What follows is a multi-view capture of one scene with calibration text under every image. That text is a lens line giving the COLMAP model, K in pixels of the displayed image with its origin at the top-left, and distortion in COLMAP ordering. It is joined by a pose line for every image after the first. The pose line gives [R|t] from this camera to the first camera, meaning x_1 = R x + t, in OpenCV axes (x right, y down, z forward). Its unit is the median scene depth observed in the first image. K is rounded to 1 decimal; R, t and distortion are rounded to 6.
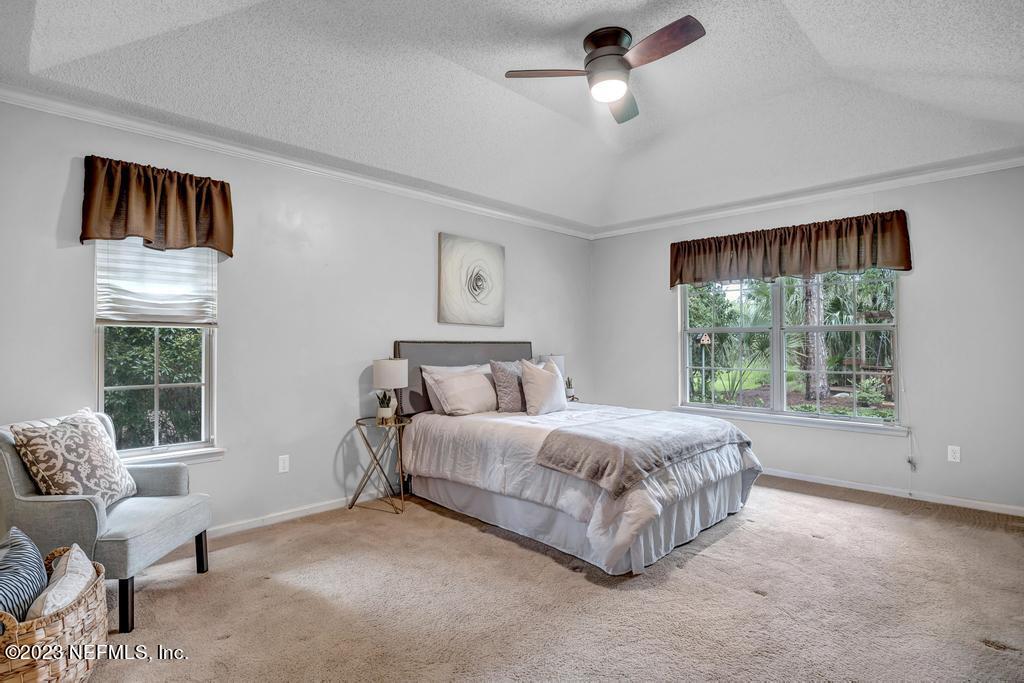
lens RADIAL K [[523.4, 0, 511.7], [0, 523.4, 341.6], [0, 0, 1]] dist [0.002786, 0.000259]
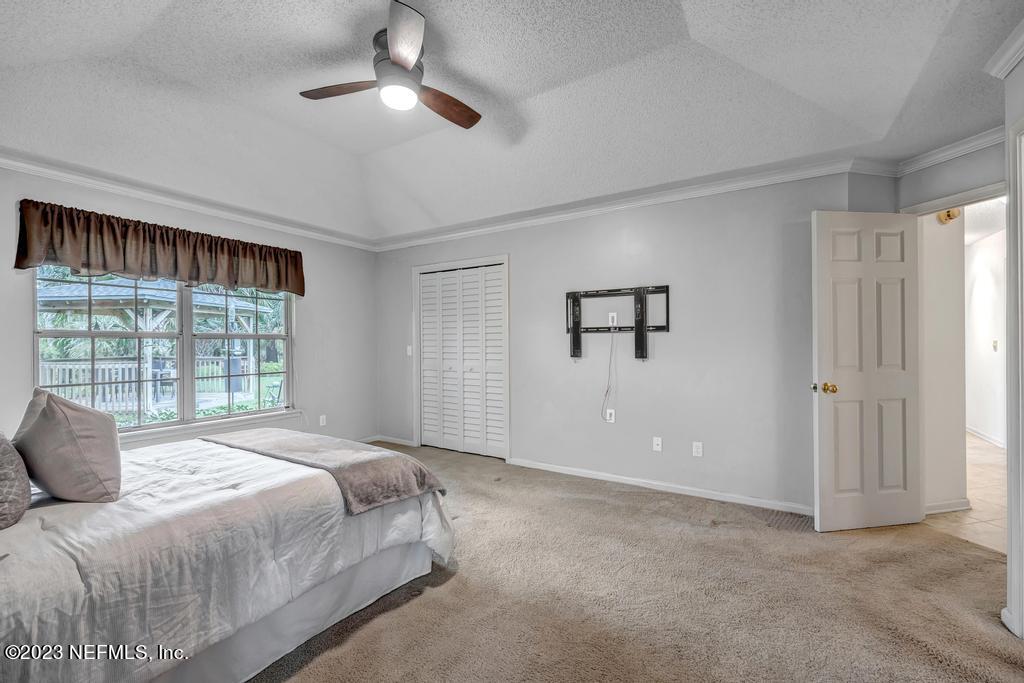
lens RADIAL K [[427.3, 0, 511.3], [0, 427.3, 340.6], [0, 0, 1]] dist [-0.000090, 0.000035]
pose [[-0.238850, 0.001132, 0.971056, -0.472866], [0.000014, 0.999999, -0.001162, -0.015265], [-0.971056, -0.000263, -0.238850, 0.717574]]
